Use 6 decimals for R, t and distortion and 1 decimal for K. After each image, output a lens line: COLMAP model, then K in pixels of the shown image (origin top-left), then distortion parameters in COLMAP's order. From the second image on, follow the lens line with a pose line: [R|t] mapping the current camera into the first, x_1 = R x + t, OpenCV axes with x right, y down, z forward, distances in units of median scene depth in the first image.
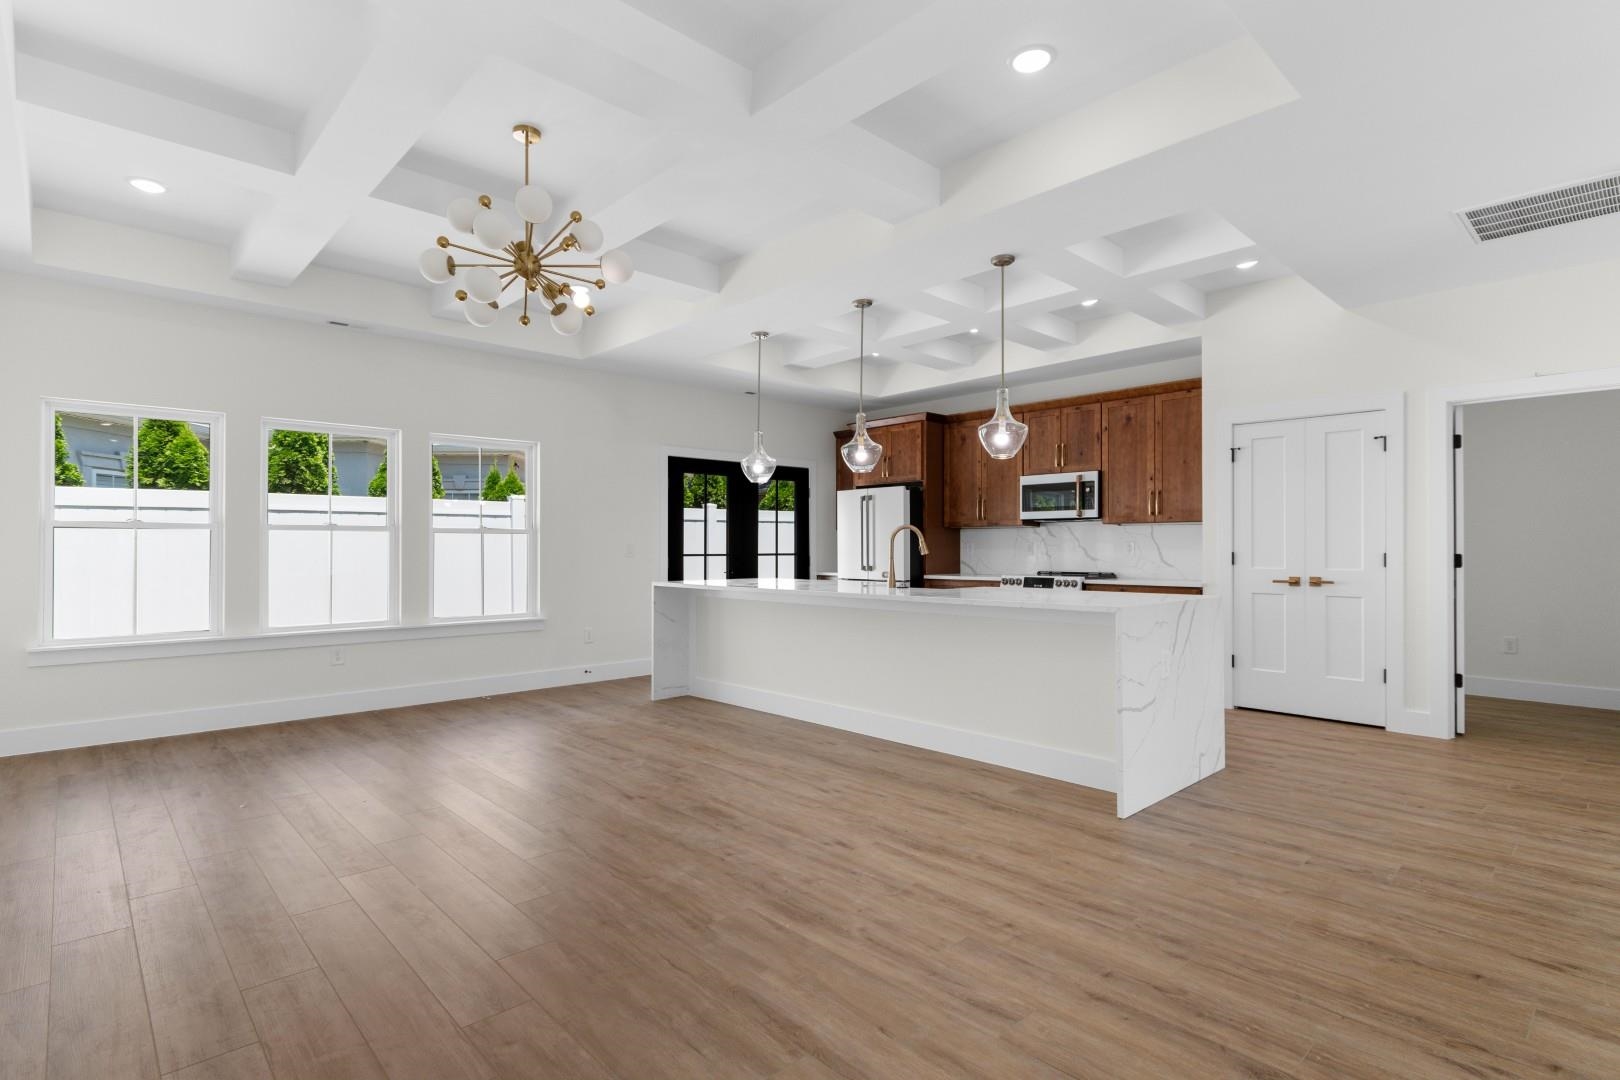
lens RADIAL K [[791.7, 0, 818.4], [0, 791.7, 543.0], [0, 0, 1]] dist [-0.001121, -0.000100]
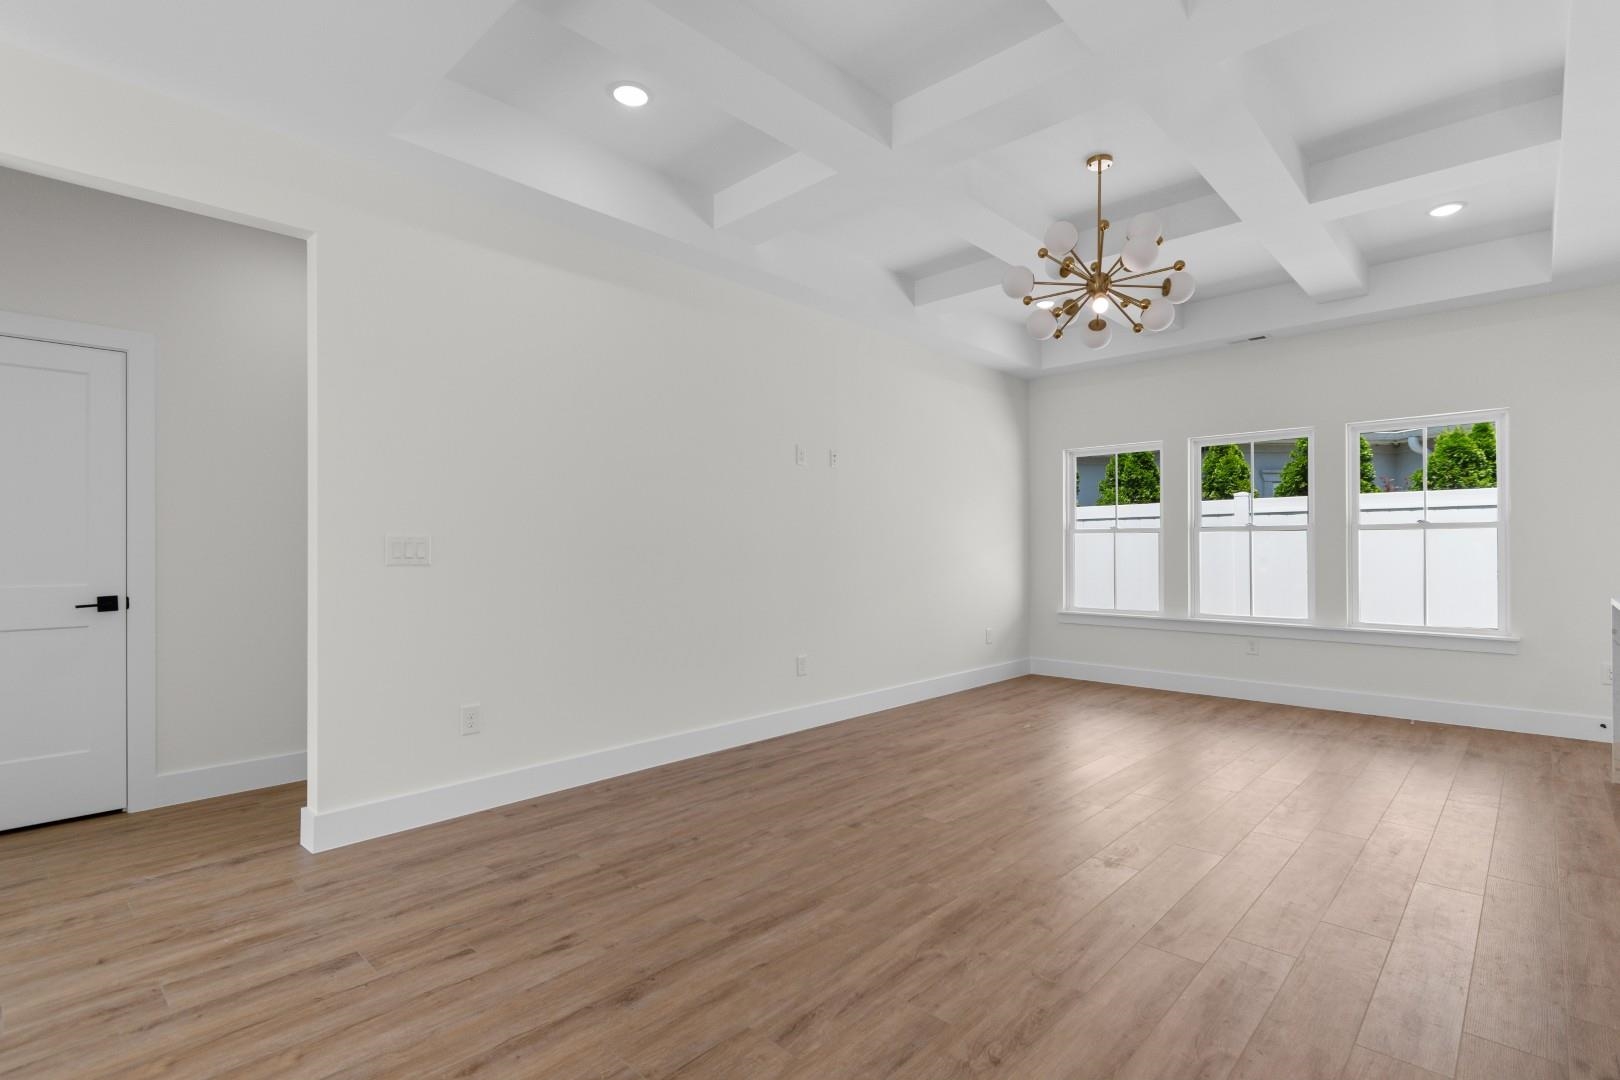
lens RADIAL K [[768.3, 0, 813.1], [0, 768.3, 551.6], [0, 0, 1]] dist [0.000976, -0.001082]
pose [[0.054283, 0.005075, -0.998513, 0.374711], [0.008785, 0.999946, 0.005559, 0.001454], [0.998487, -0.009074, 0.054236, 0.316759]]
